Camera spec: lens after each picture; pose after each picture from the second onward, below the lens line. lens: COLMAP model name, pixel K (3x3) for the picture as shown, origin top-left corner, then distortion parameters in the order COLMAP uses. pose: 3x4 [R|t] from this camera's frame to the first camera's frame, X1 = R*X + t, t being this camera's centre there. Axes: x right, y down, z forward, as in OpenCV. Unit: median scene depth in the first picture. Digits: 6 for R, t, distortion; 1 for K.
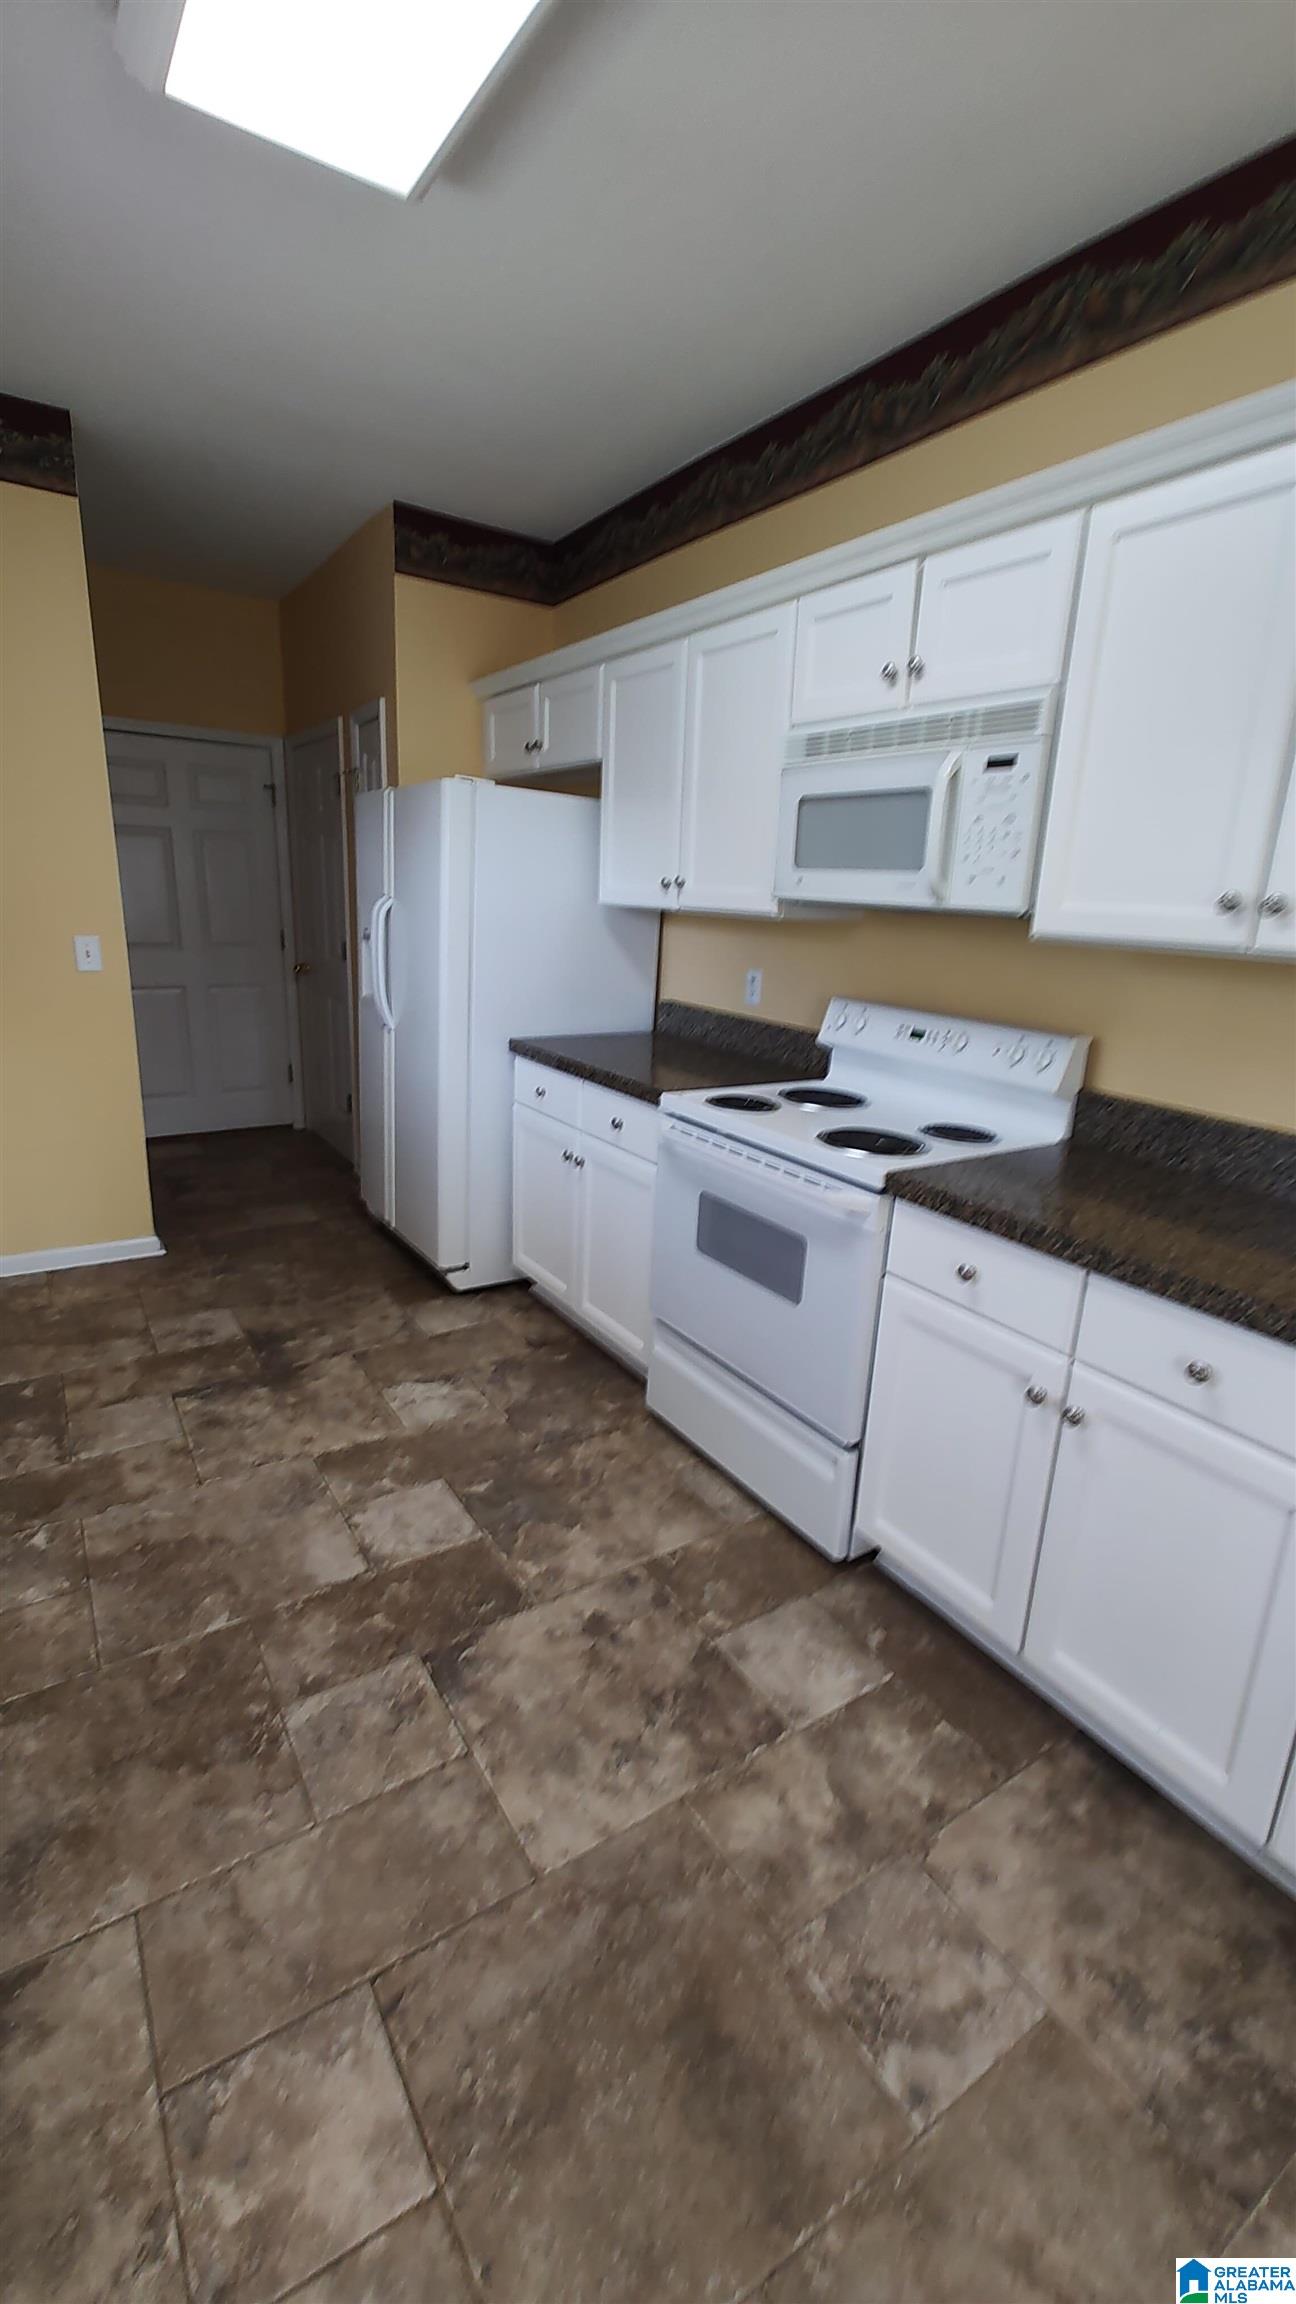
lens RADIAL K [[958.2, 0, 648.0], [0, 958.2, 1152.0], [0, 0, 1]] dist [0.013447, 0.000181]
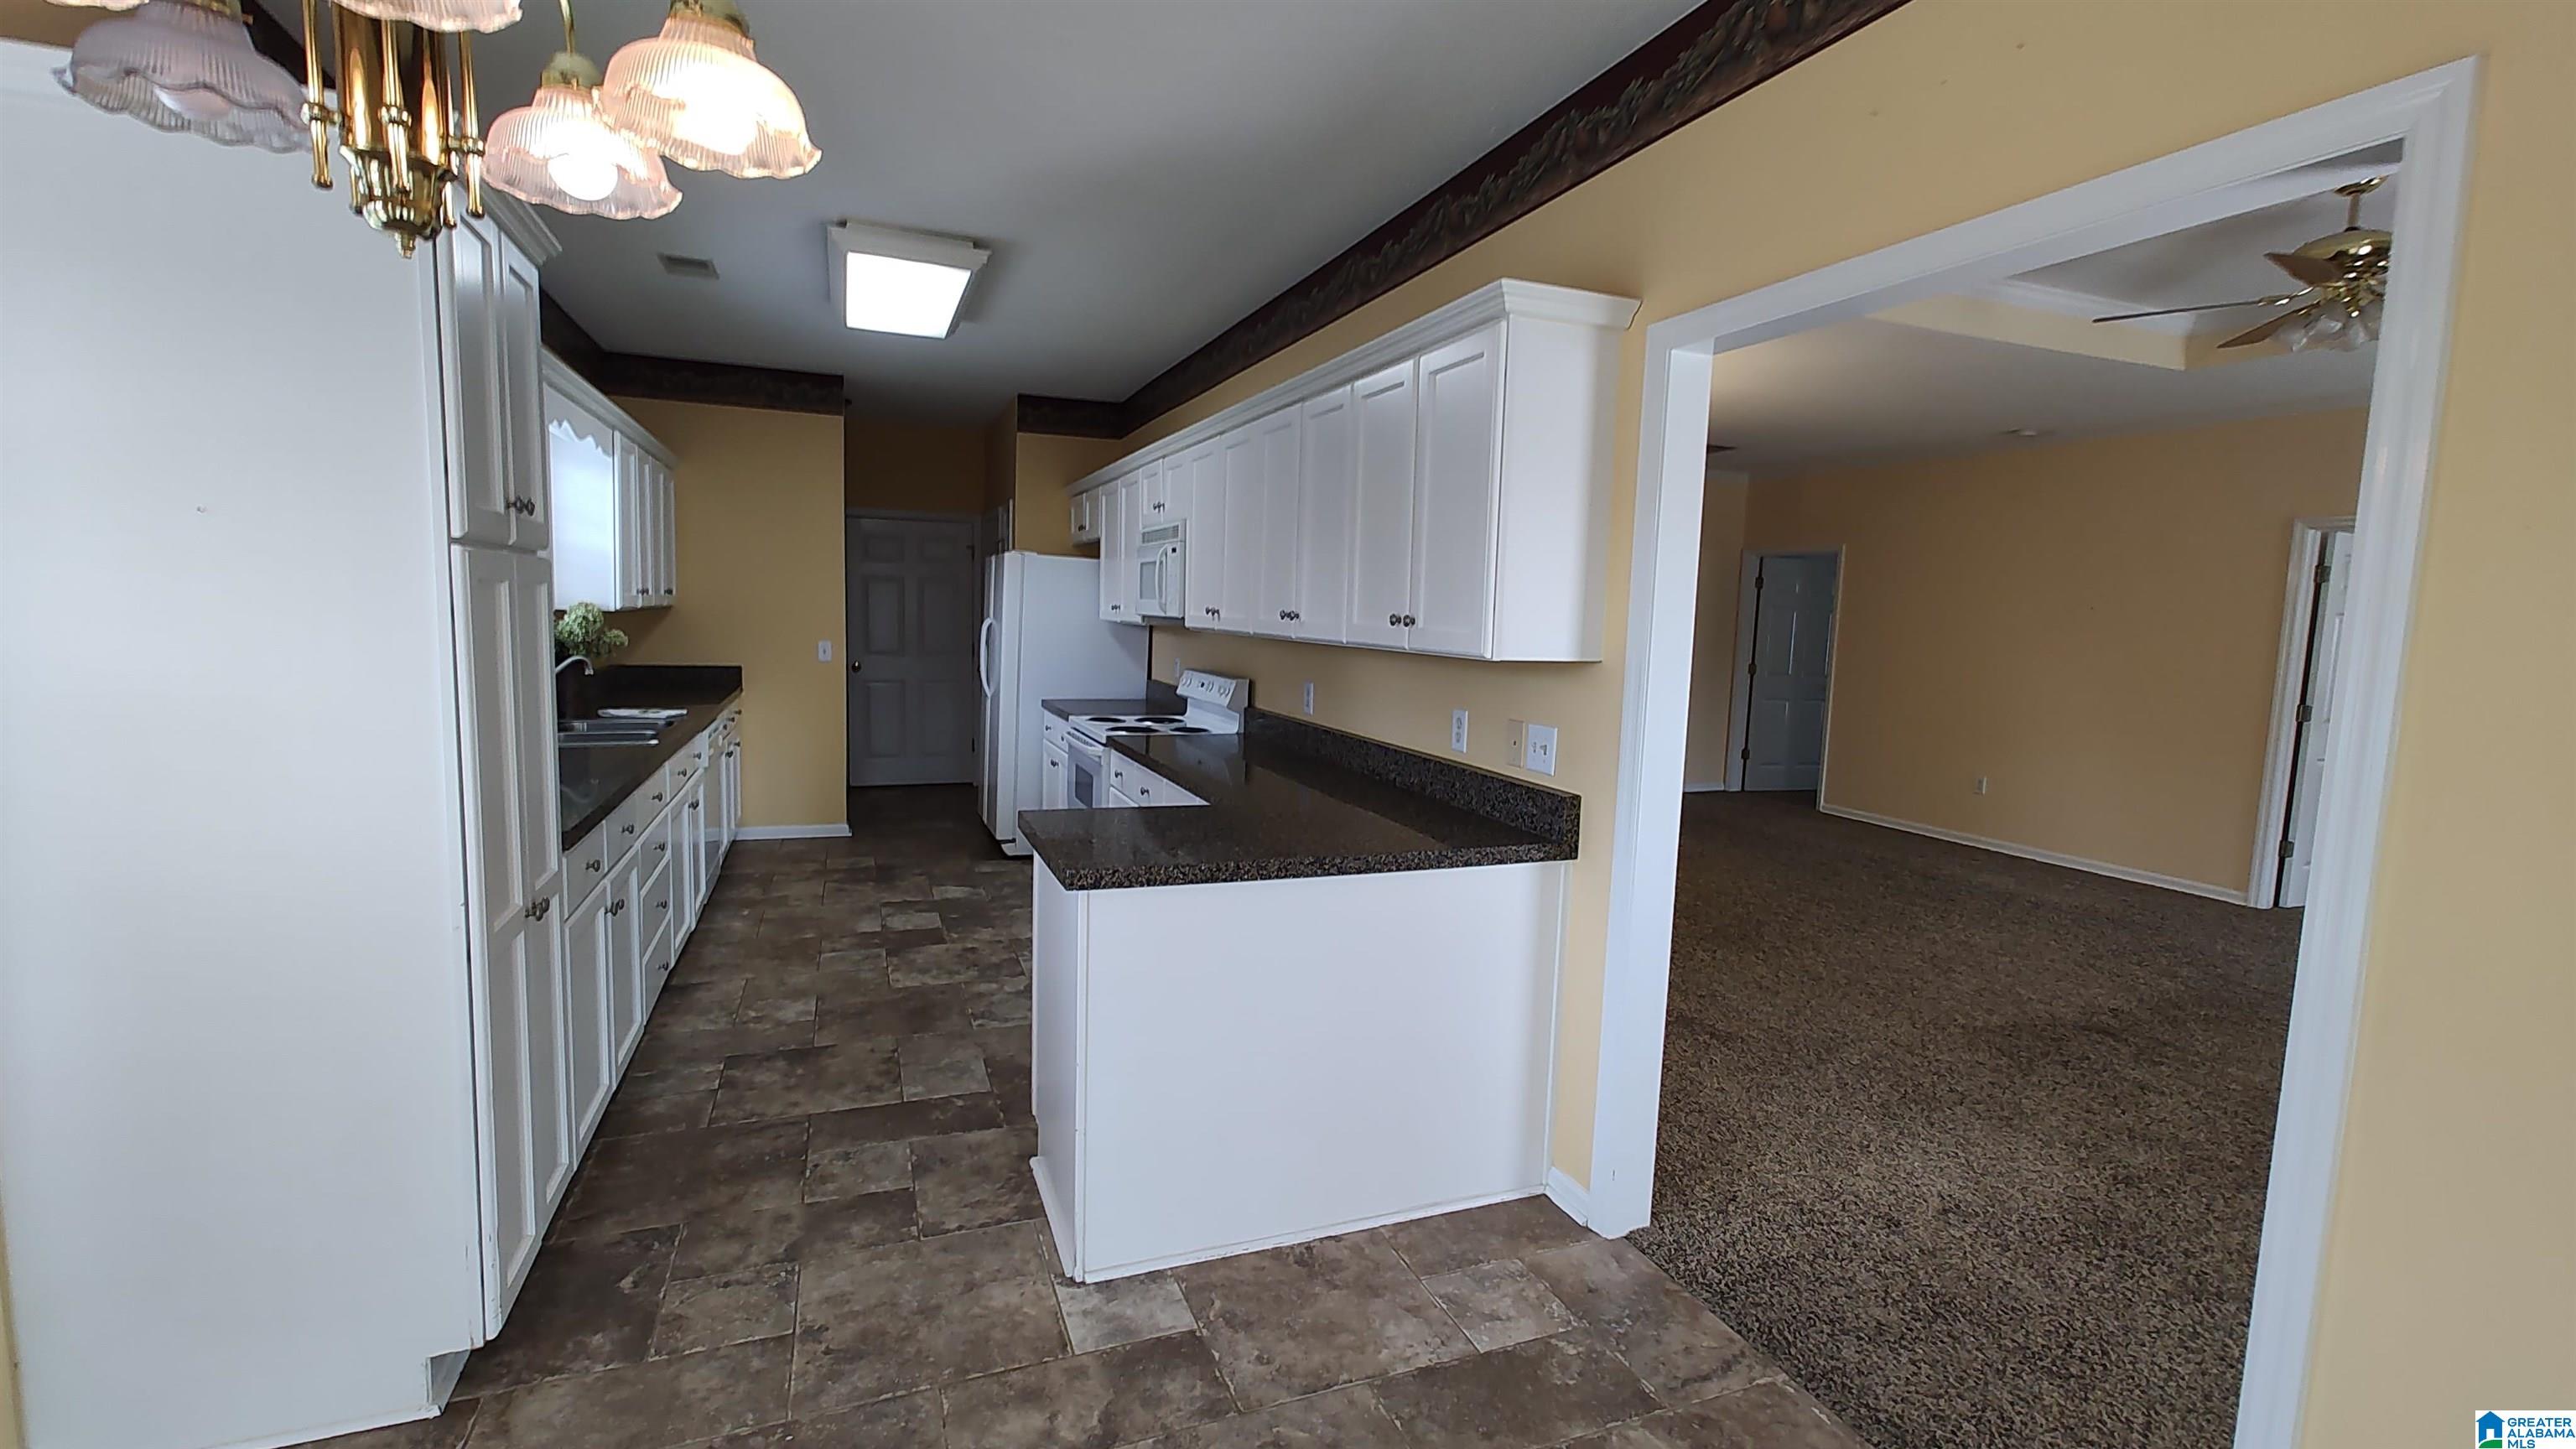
lens RADIAL K [[1092.6, 0, 1284.4], [0, 1092.6, 725.4], [0, 0, 1]] dist [-0.002405, 0.000368]
pose [[0.979715, 0.007969, -0.200238, 0.913146], [-0.041417, 0.985688, -0.163413, 0.311461], [0.196070, 0.168392, 0.966023, -1.044989]]
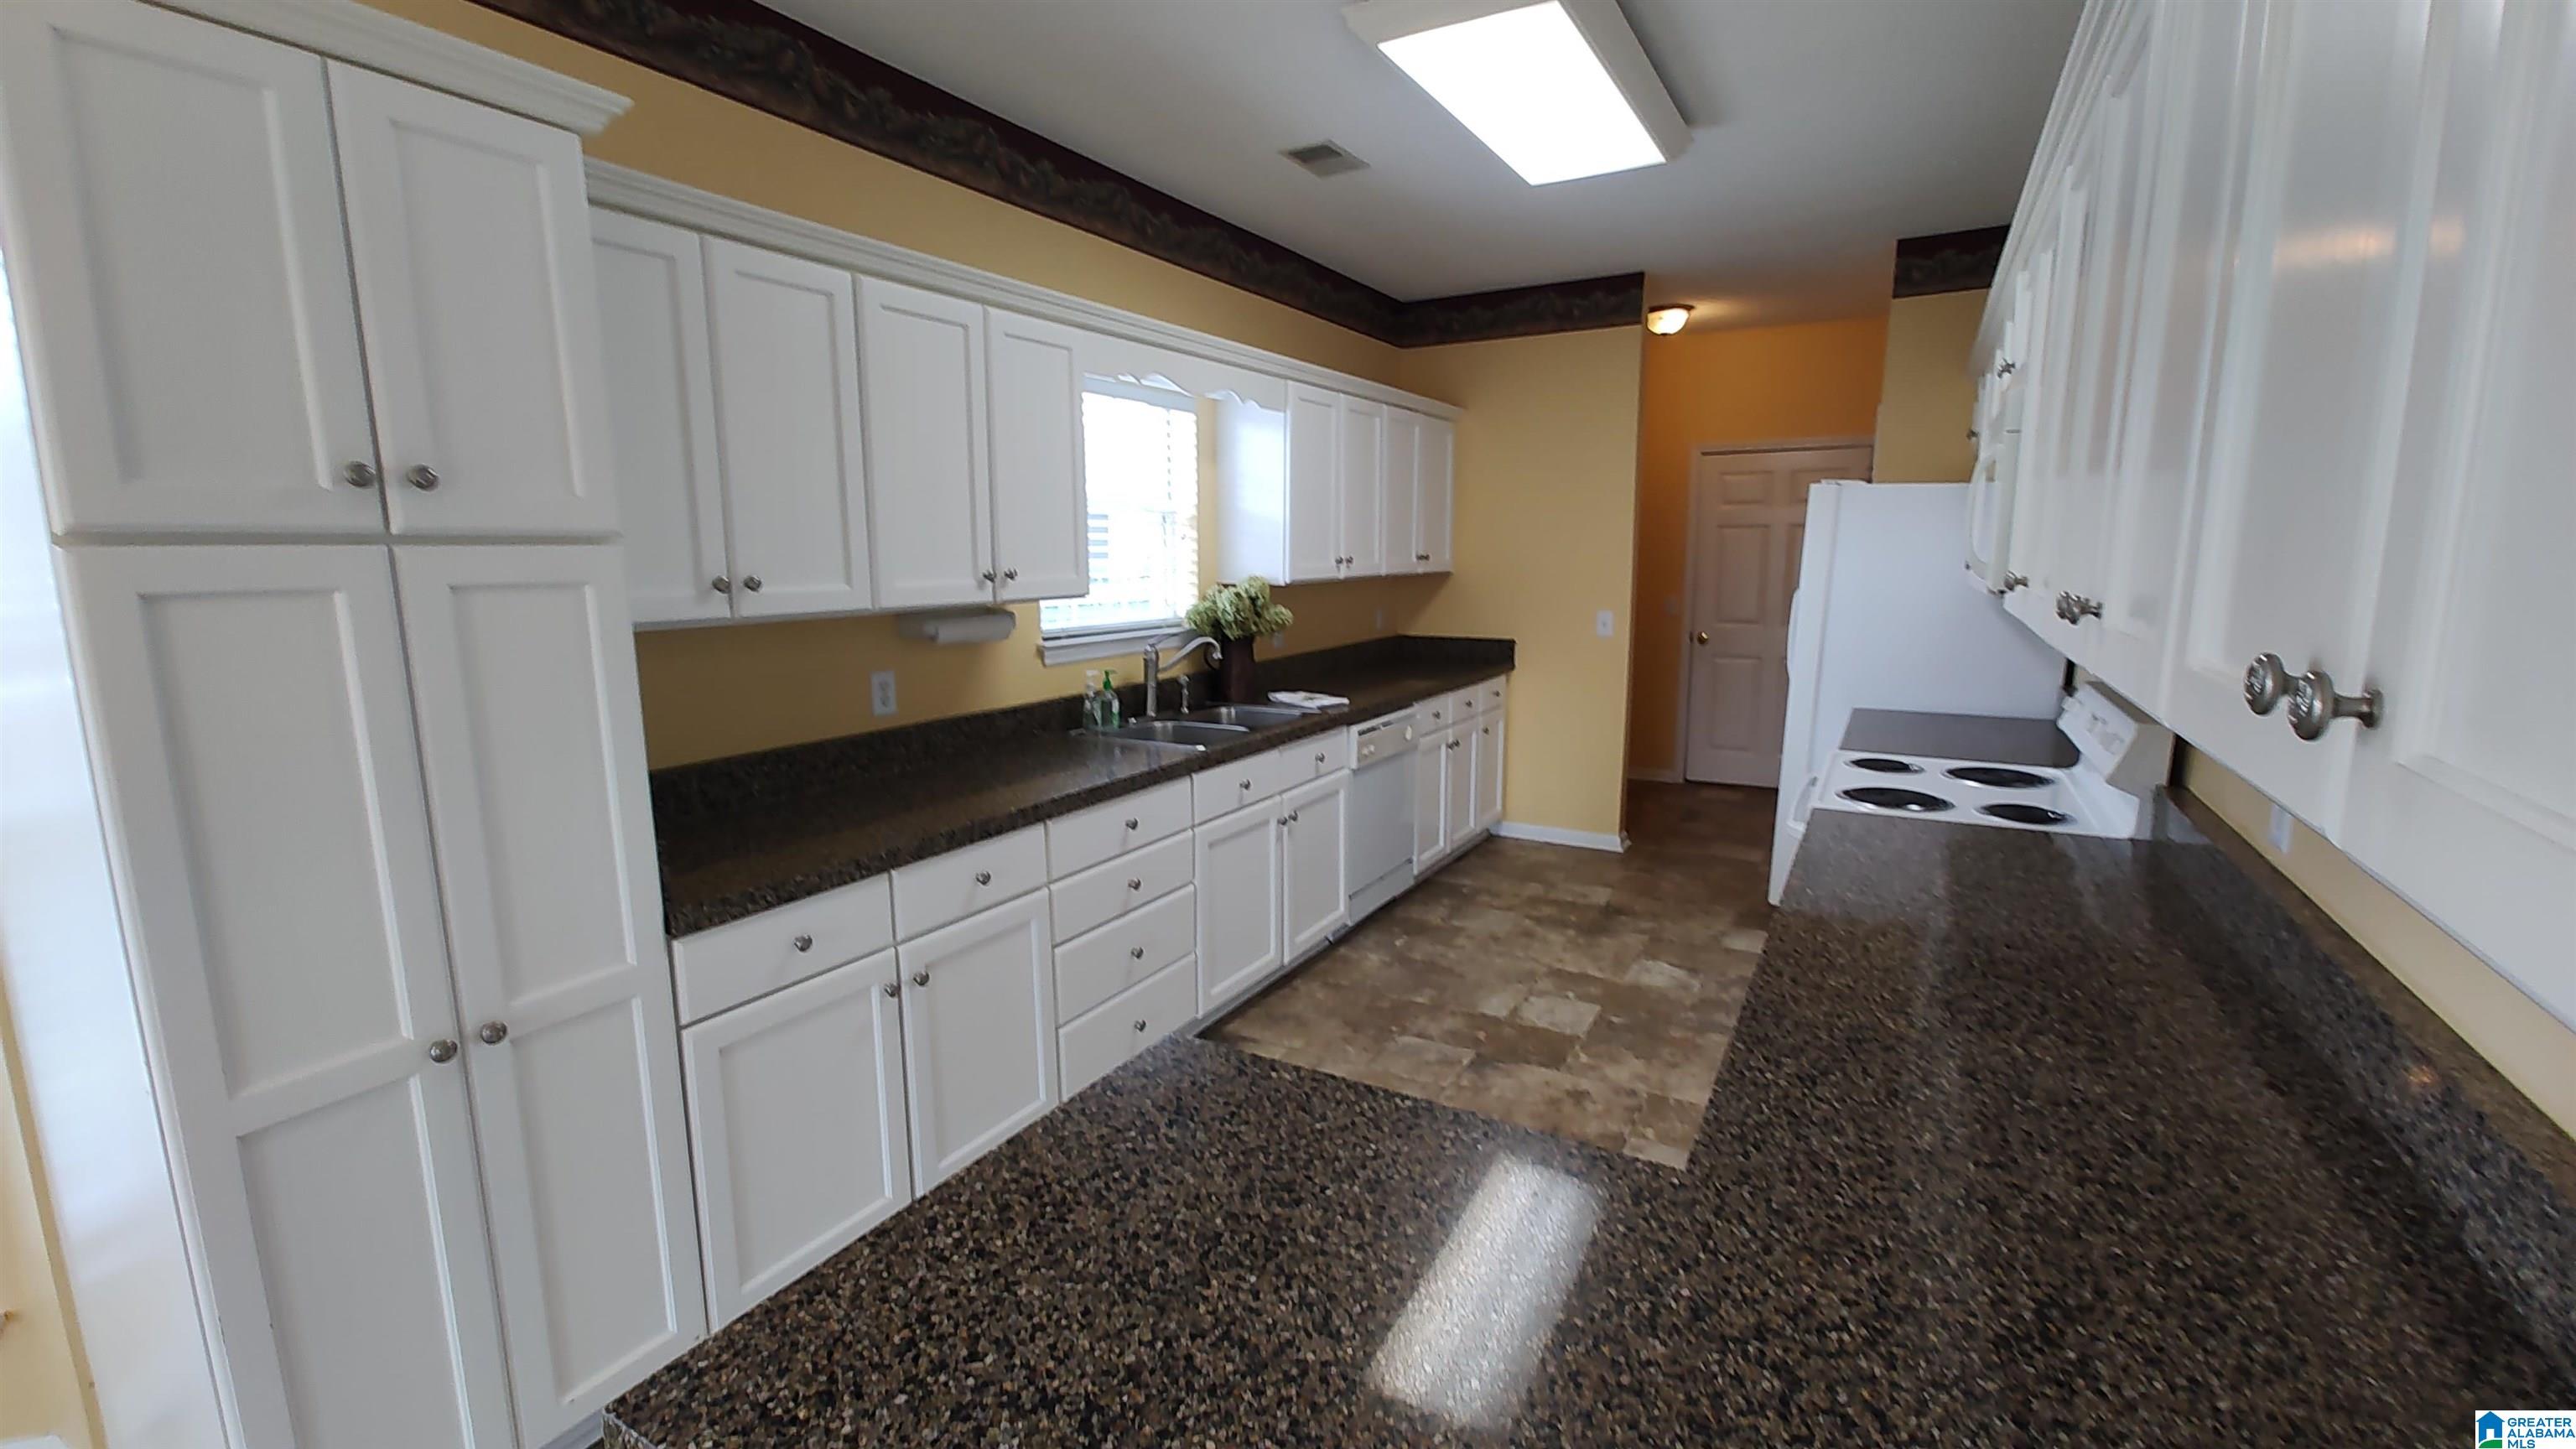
lens RADIAL K [[1076.8, 0, 1290.2], [0, 1076.8, 716.7], [0, 0, 1]] dist [-0.047966, 0.058349]
pose [[0.454089, 0.094633, -0.885916, 0.897580], [-0.210605, 0.977565, -0.003526, 0.044148], [0.865707, 0.188180, 0.463832, -0.147900]]
